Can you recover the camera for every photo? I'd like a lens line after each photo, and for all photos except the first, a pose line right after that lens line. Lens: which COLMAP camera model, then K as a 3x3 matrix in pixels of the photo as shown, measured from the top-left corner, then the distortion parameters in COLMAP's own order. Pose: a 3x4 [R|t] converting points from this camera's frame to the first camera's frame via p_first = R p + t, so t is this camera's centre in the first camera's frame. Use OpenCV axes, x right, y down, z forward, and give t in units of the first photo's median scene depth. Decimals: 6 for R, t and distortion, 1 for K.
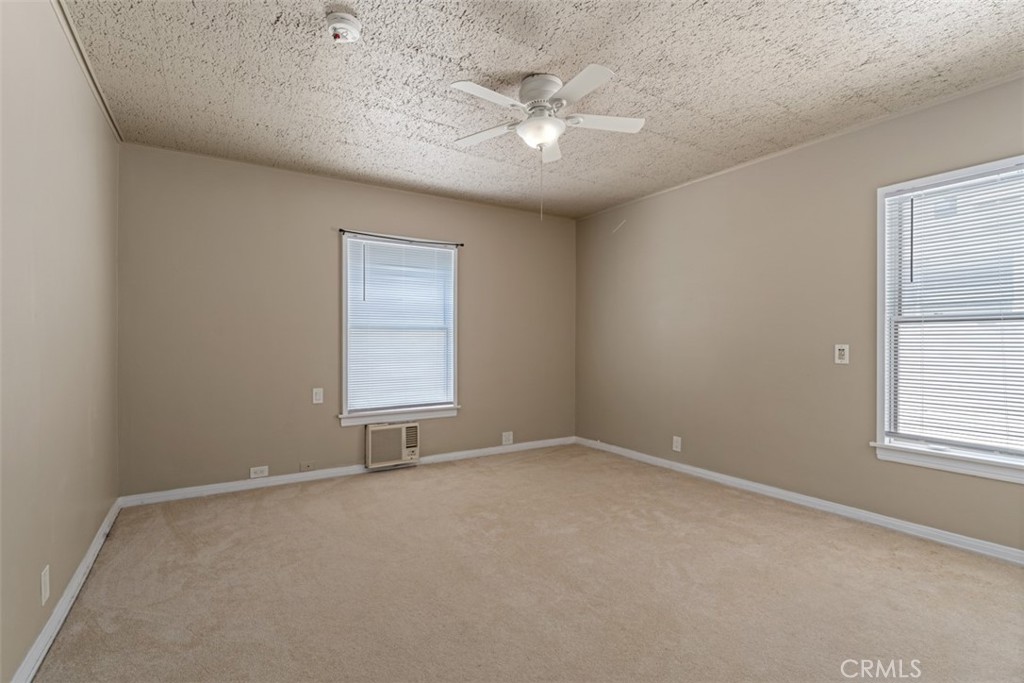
lens RADIAL K [[458.7, 0, 513.1], [0, 458.7, 344.4], [0, 0, 1]] dist [-0.027646, 0.000664]
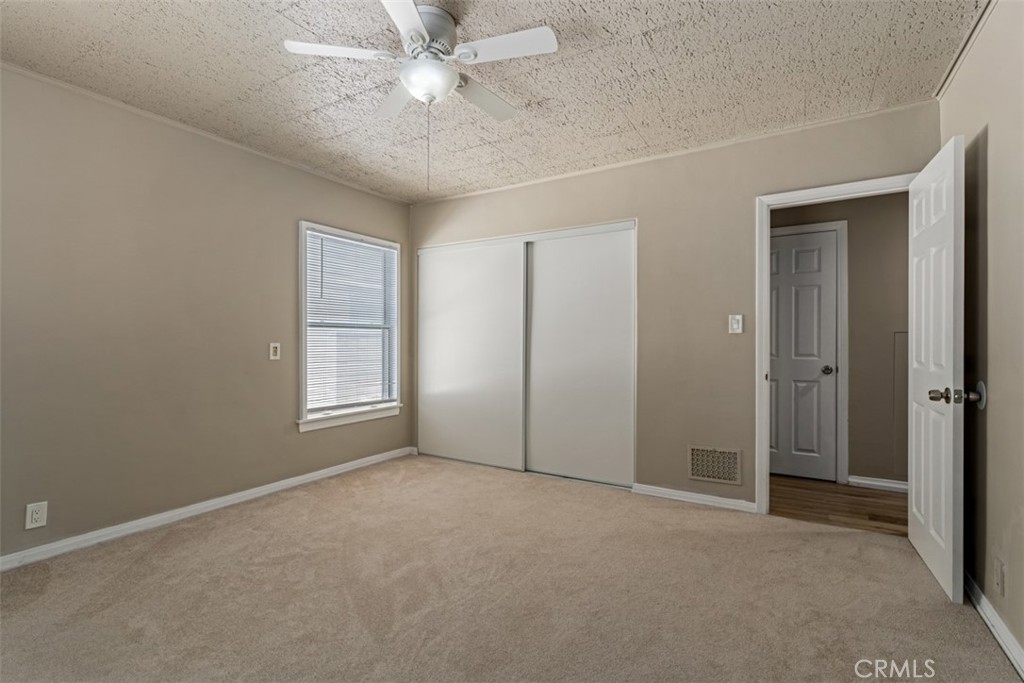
lens RADIAL K [[458.7, 0, 512.3], [0, 458.7, 343.8], [0, 0, 1]] dist [-0.027646, 0.000664]
pose [[-0.444471, -0.001676, 0.895792, -0.582826], [0.007940, 0.999952, 0.005810, 0.000502], [-0.895758, 0.009695, -0.444436, 0.985119]]
